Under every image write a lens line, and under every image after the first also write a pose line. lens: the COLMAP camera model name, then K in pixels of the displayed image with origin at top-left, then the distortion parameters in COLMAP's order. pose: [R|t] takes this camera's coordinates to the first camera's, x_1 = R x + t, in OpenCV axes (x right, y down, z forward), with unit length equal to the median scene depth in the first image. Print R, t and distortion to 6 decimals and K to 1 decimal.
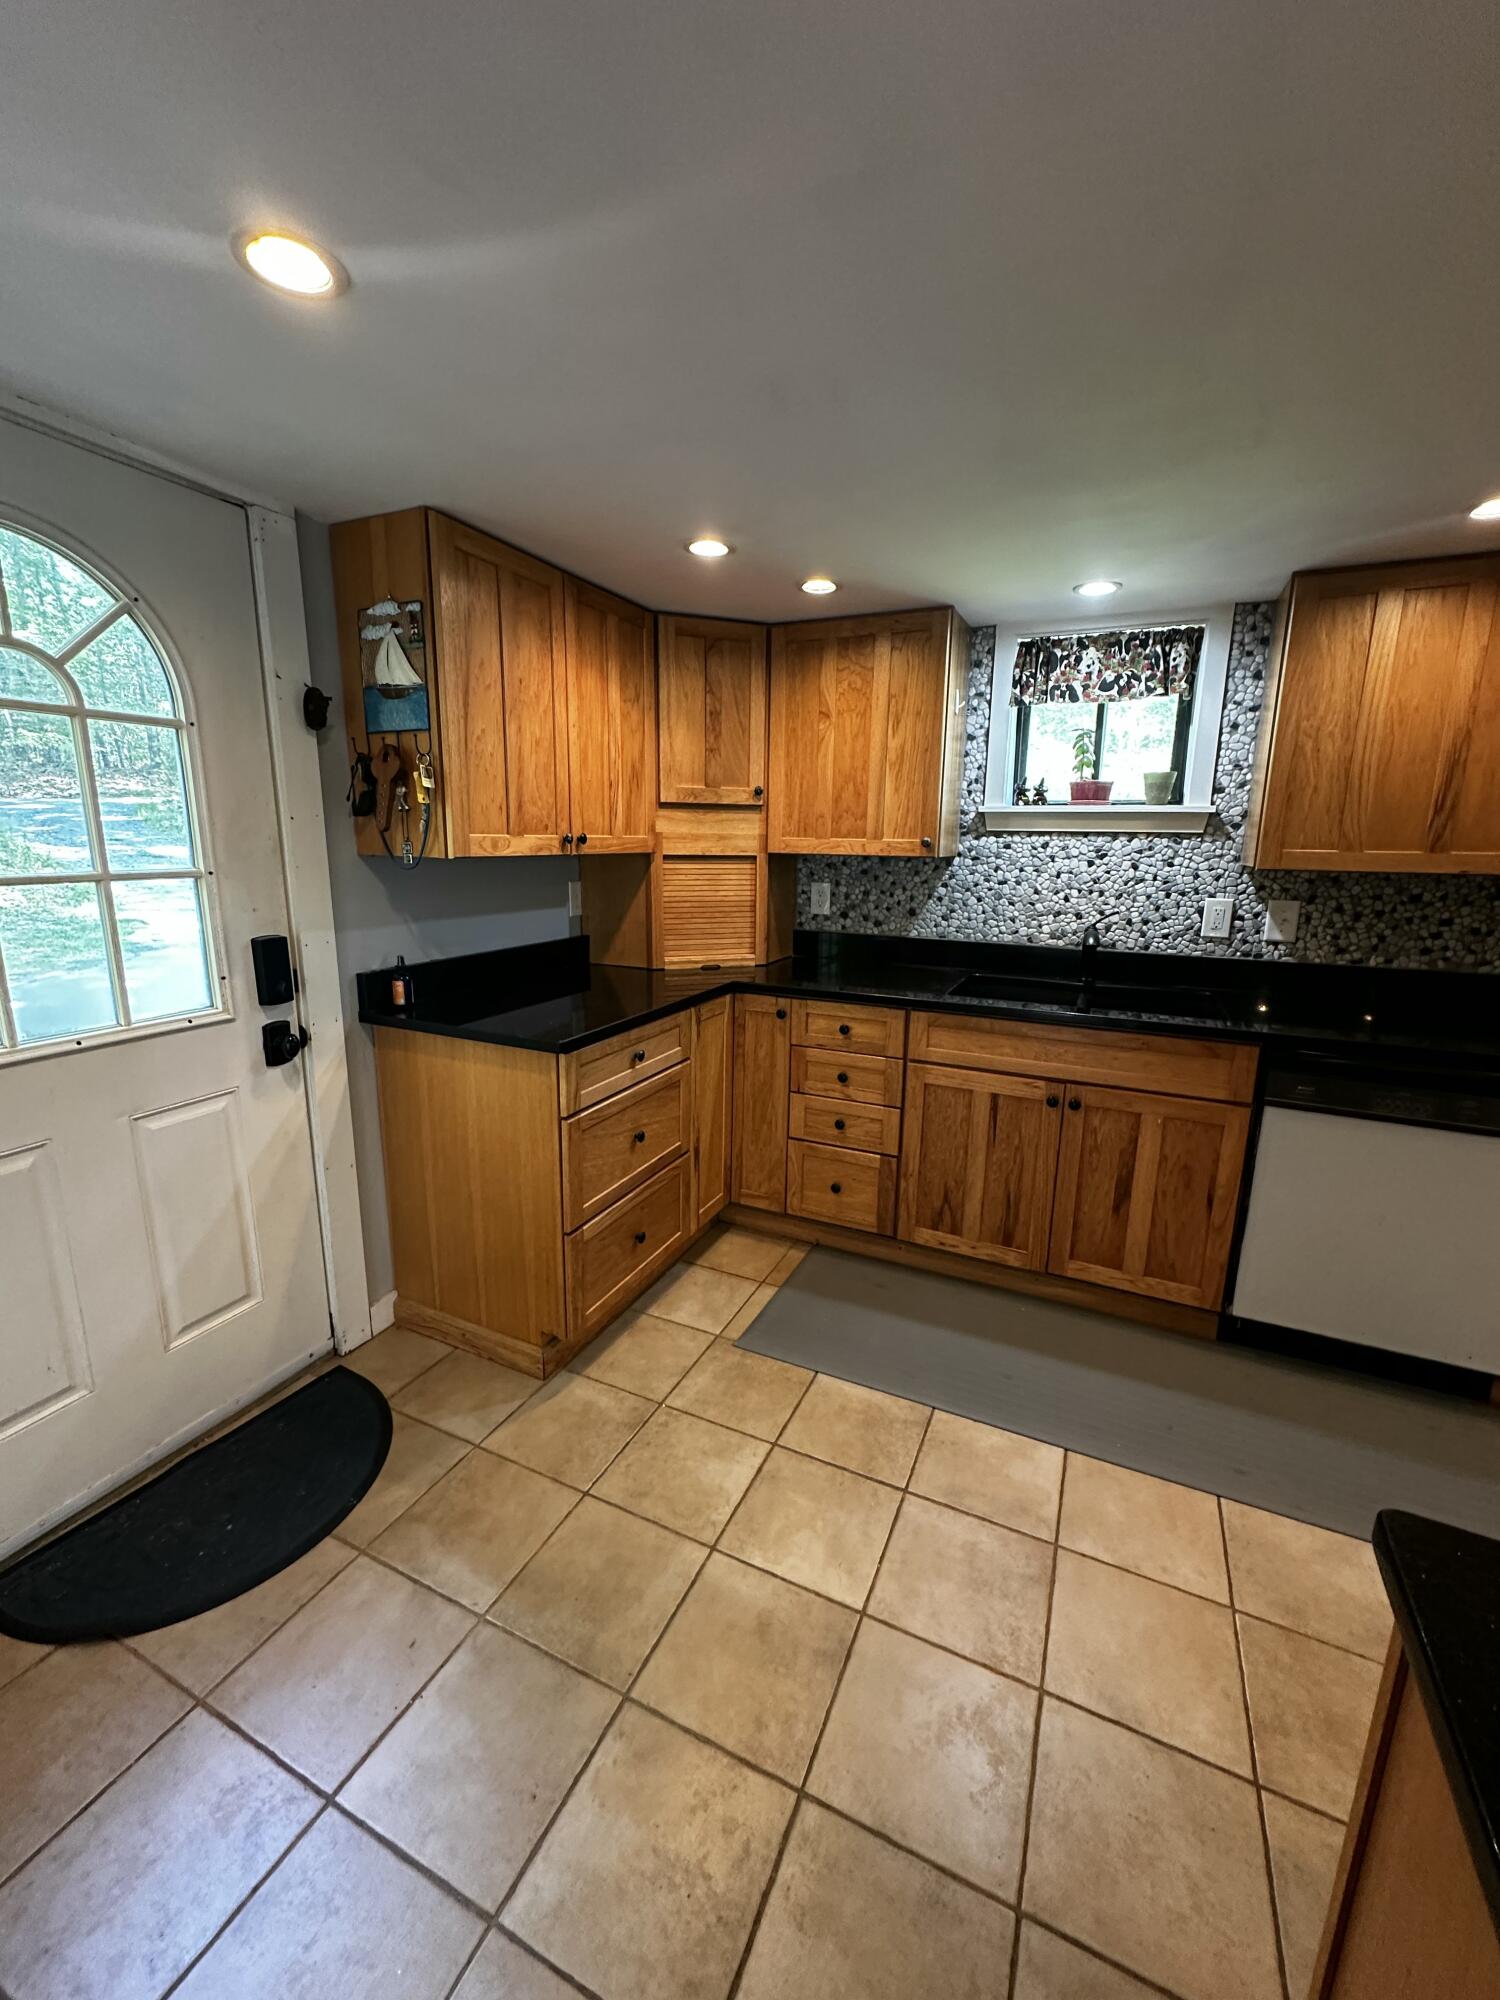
lens RADIAL K [[797.5, 0, 750.0], [0, 797.5, 1000.0], [0, 0, 1]] dist [-0.002457, 0.000705]
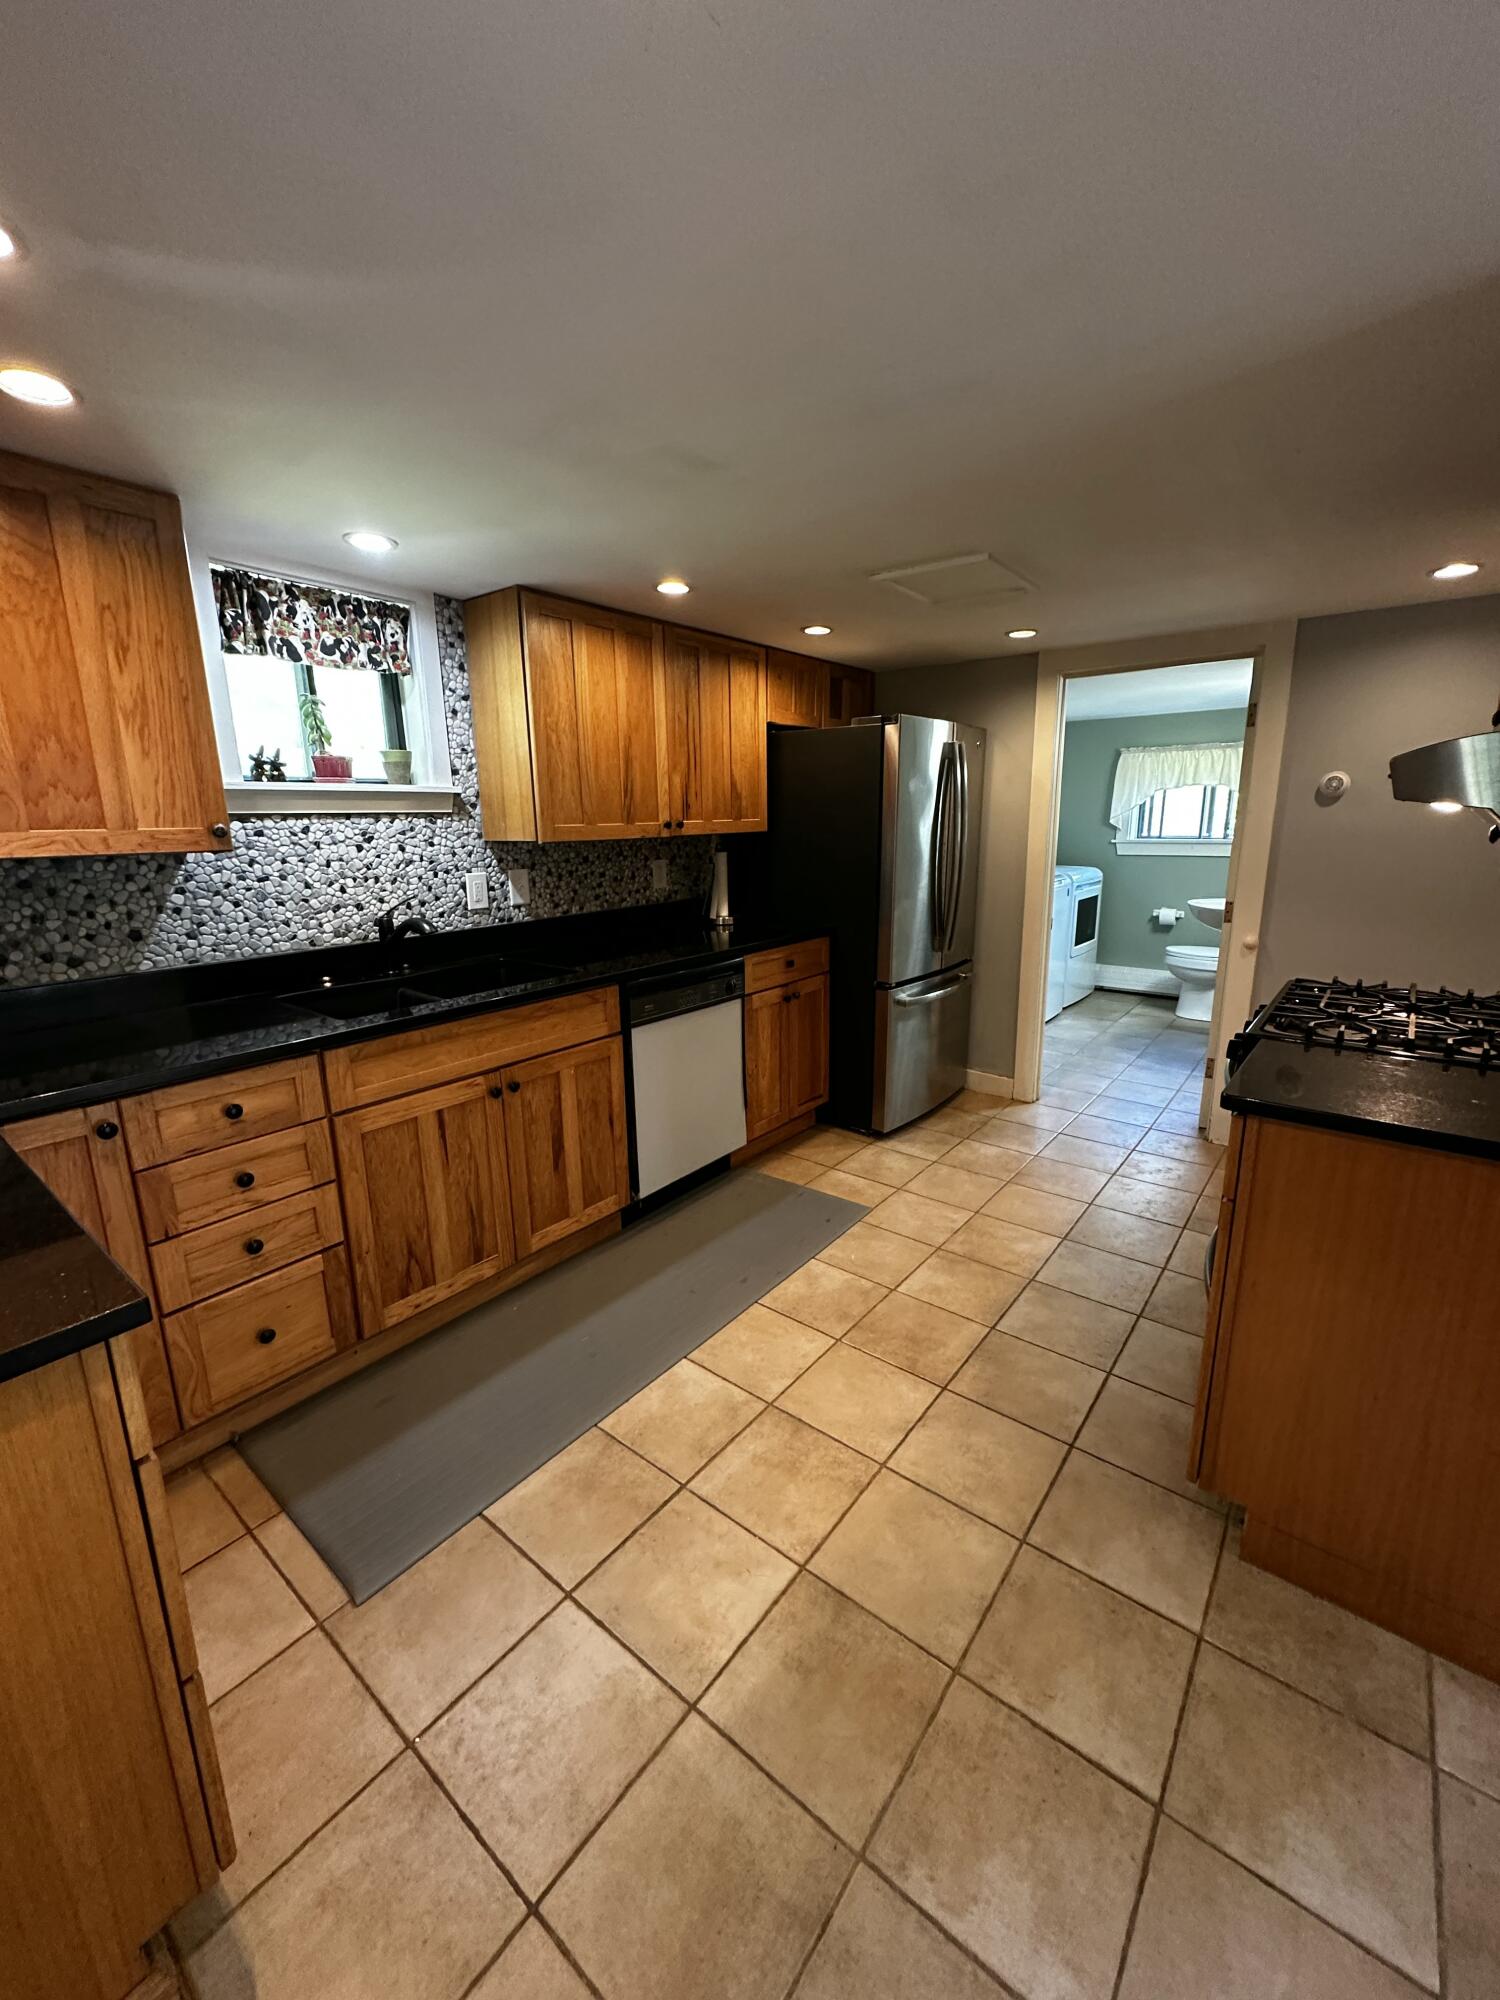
lens RADIAL K [[797.5, 0, 750.0], [0, 797.5, 1000.0], [0, 0, 1]] dist [-0.002457, 0.000705]
pose [[0.230120, -0.234335, 0.944527, -0.395093], [0.213890, 0.959021, 0.185820, -0.084835], [-0.949366, 0.159264, 0.270812, 0.386291]]
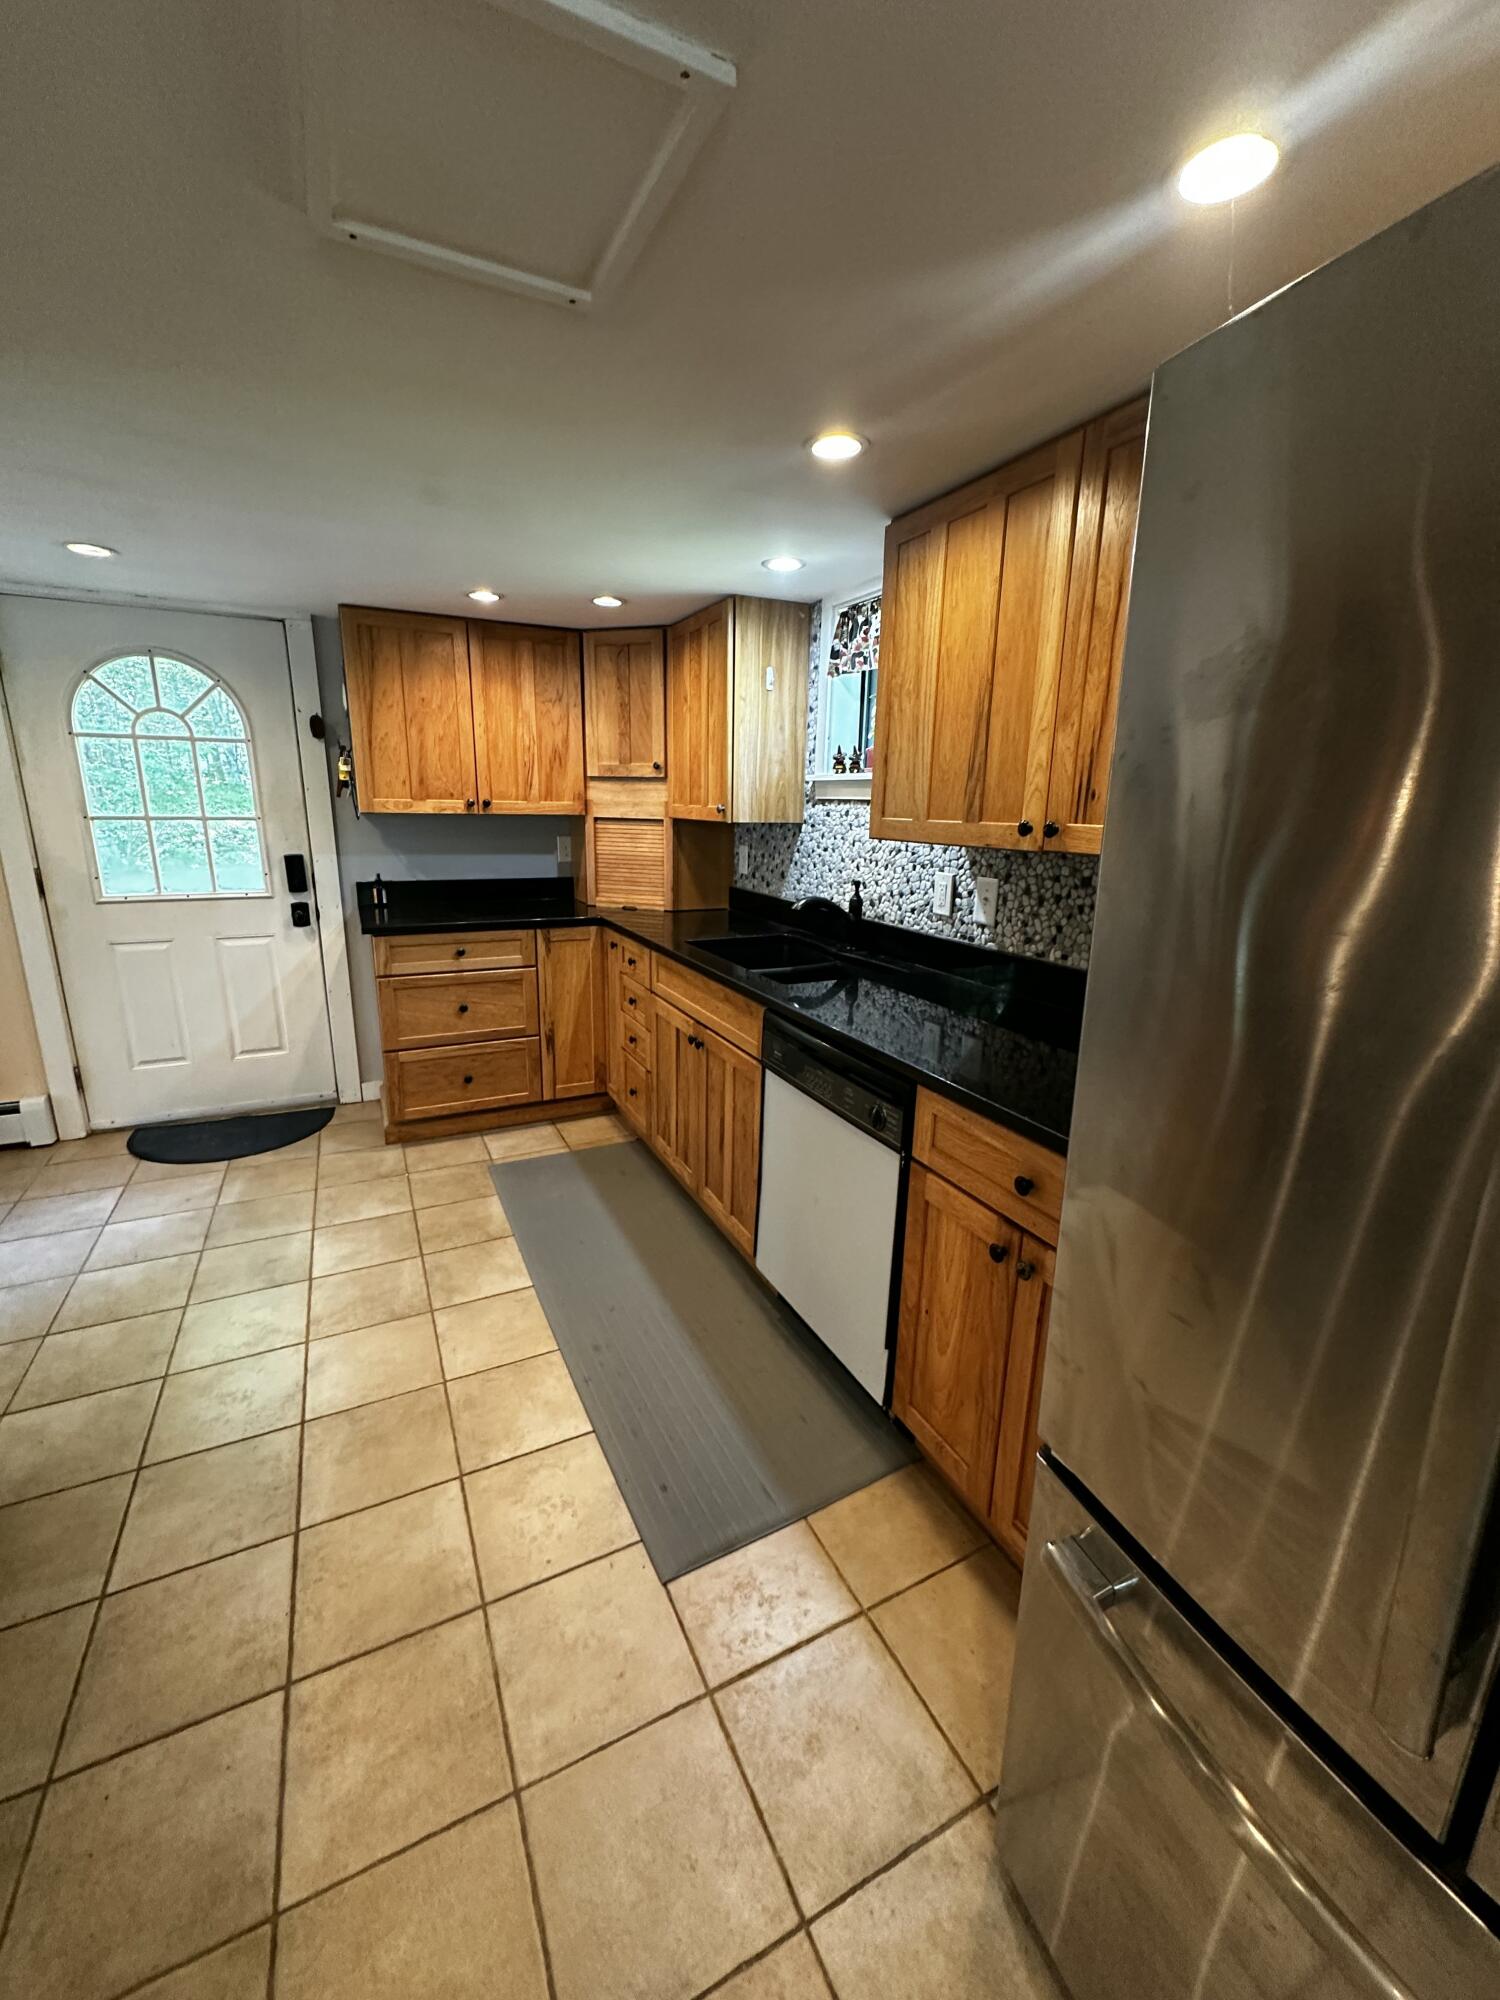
lens RADIAL K [[797.5, 0, 750.0], [0, 797.5, 1000.0], [0, 0, 1]] dist [-0.002457, 0.000705]
pose [[0.783151, 0.153773, -0.602519, 1.006426], [-0.134957, 0.987878, 0.076707, -0.023176], [0.607010, 0.021241, 0.794410, 0.138916]]
